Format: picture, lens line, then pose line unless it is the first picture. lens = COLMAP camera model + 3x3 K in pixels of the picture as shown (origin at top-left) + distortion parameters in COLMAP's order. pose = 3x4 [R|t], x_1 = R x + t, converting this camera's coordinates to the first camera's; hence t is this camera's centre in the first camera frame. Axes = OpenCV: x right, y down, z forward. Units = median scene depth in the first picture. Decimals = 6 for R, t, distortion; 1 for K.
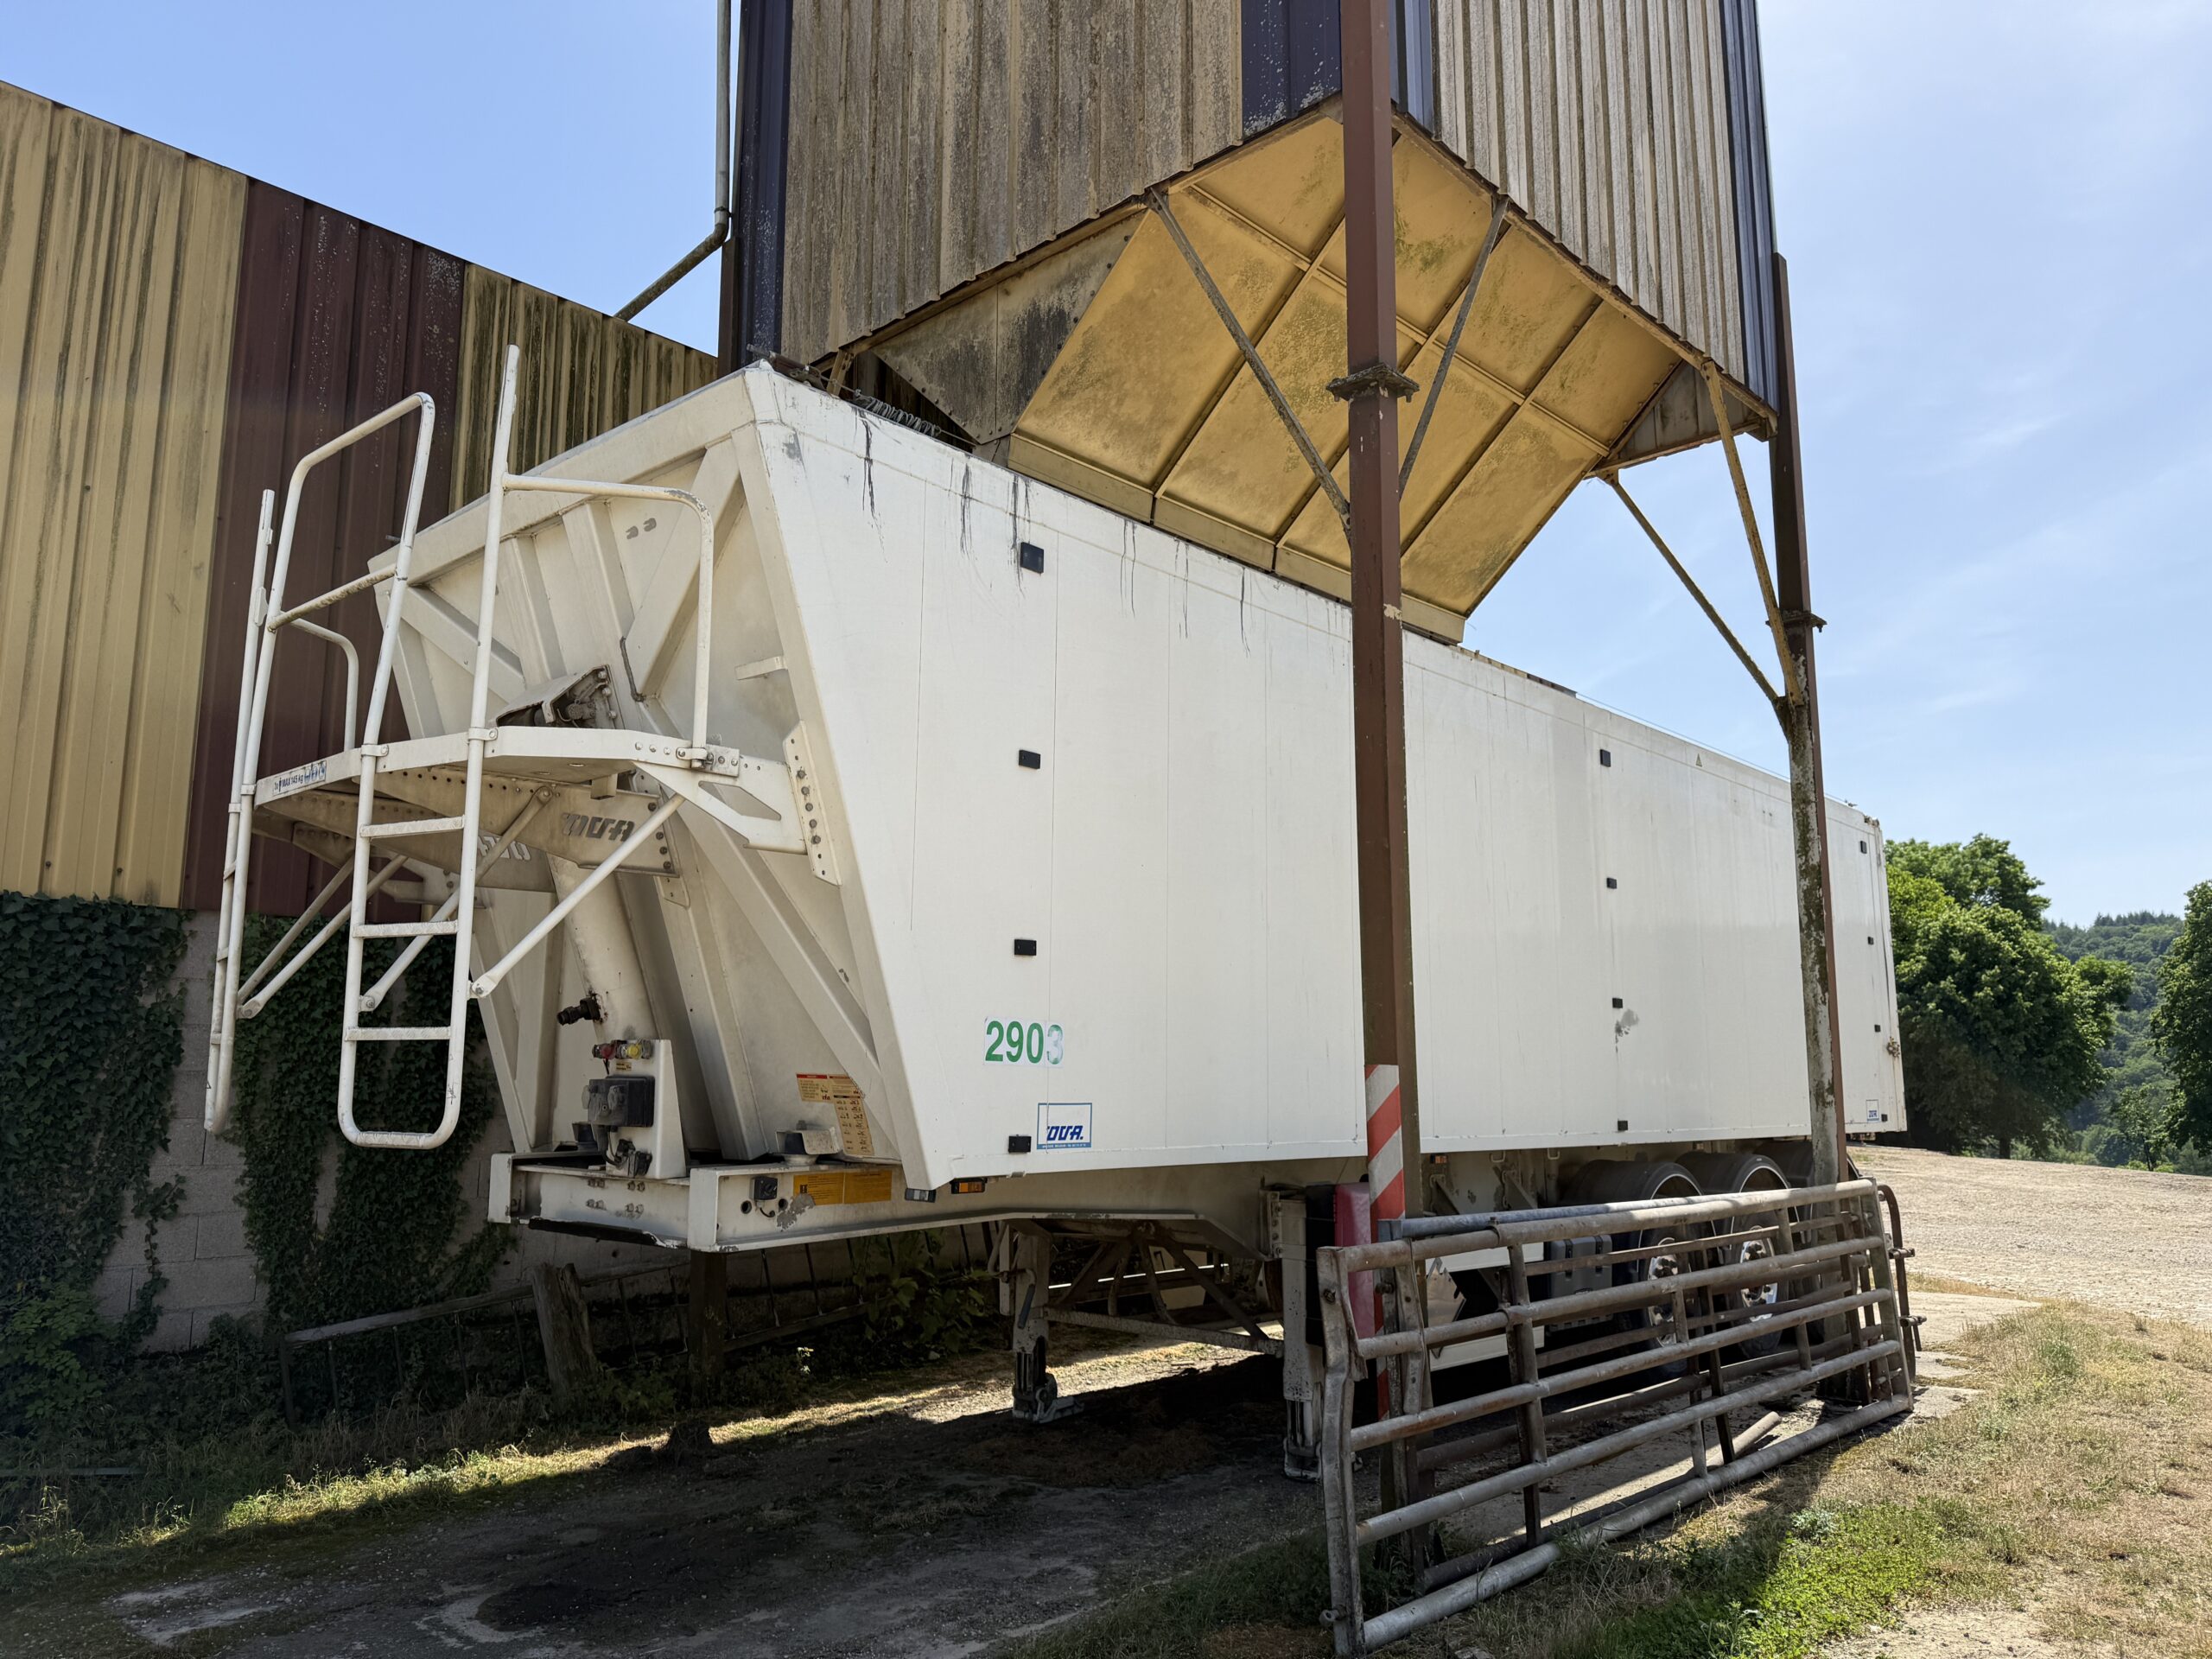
lens RADIAL K [[1548.7, 0, 1106.0], [0, 1548.7, 829.5], [0, 0, 1]] dist [0.065445, -0.107154]
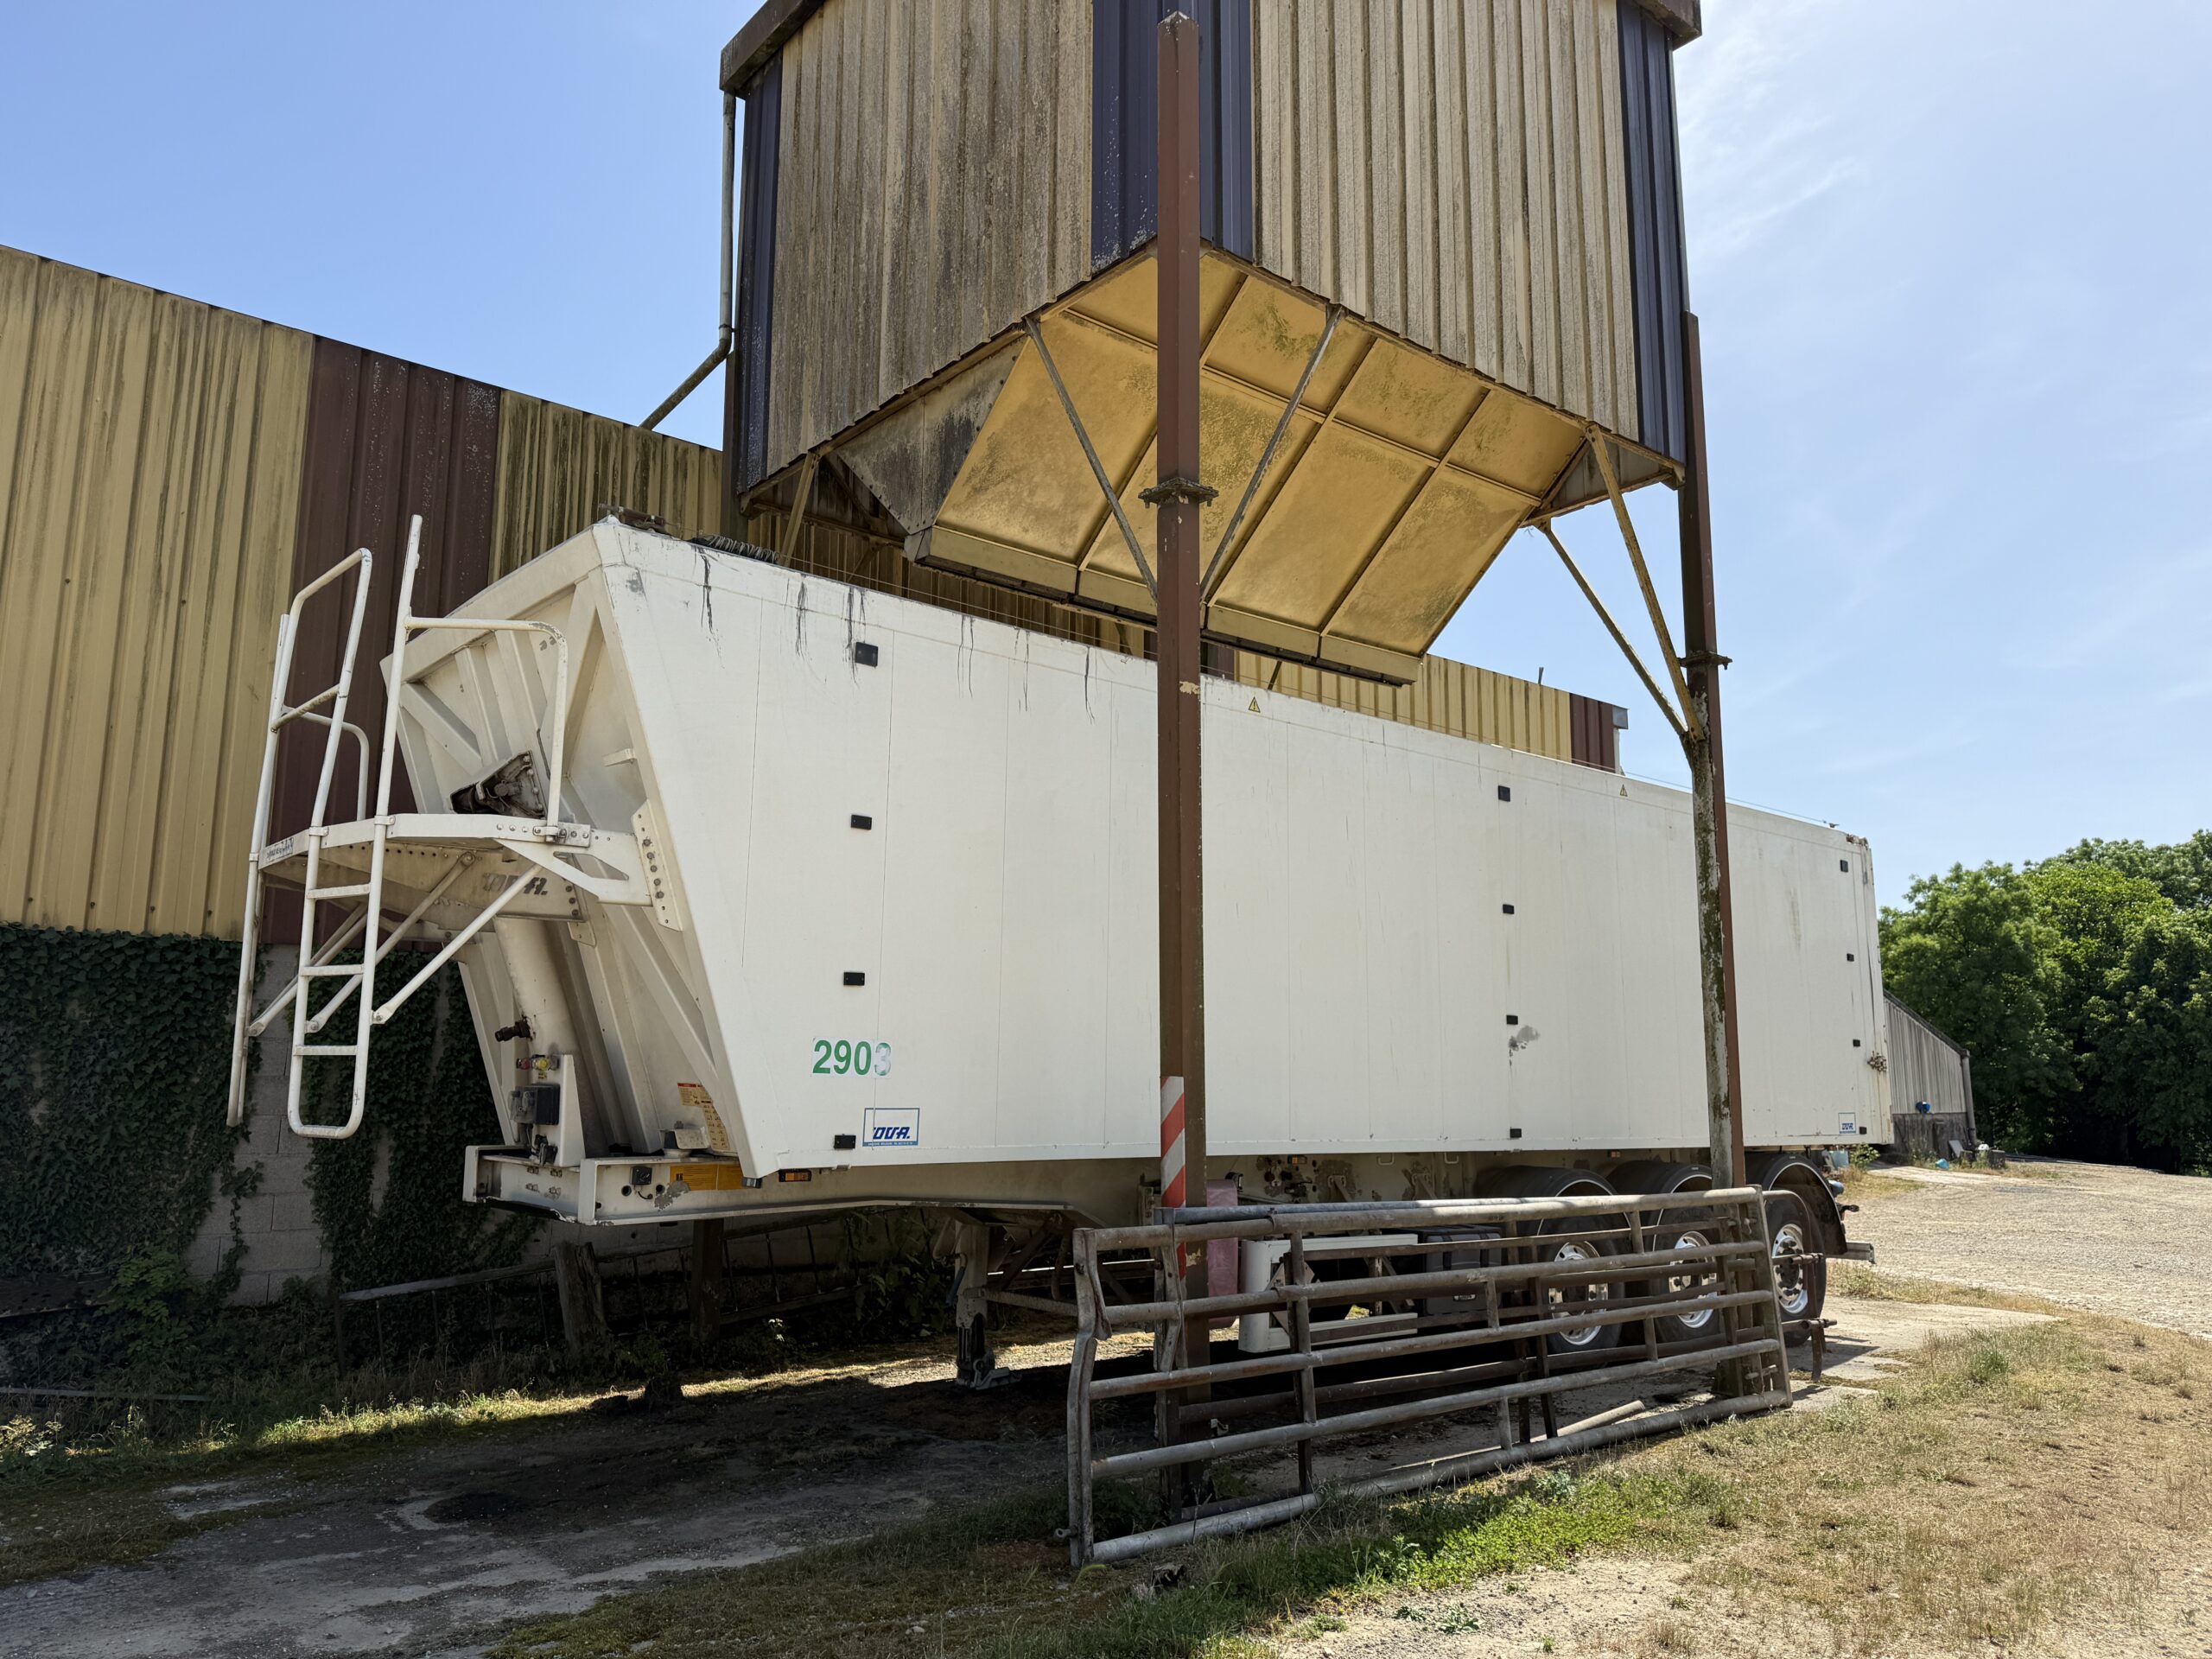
lens RADIAL K [[1596.2, 0, 1162.4], [0, 1596.2, 818.4], [0, 0, 1]] dist [0.089919, -0.146229]
pose [[0.991717, -0.013726, -0.127704, 0.271682], [0.013097, 0.999898, -0.005766, -0.030300], [0.127770, 0.004046, 0.991796, -0.164449]]
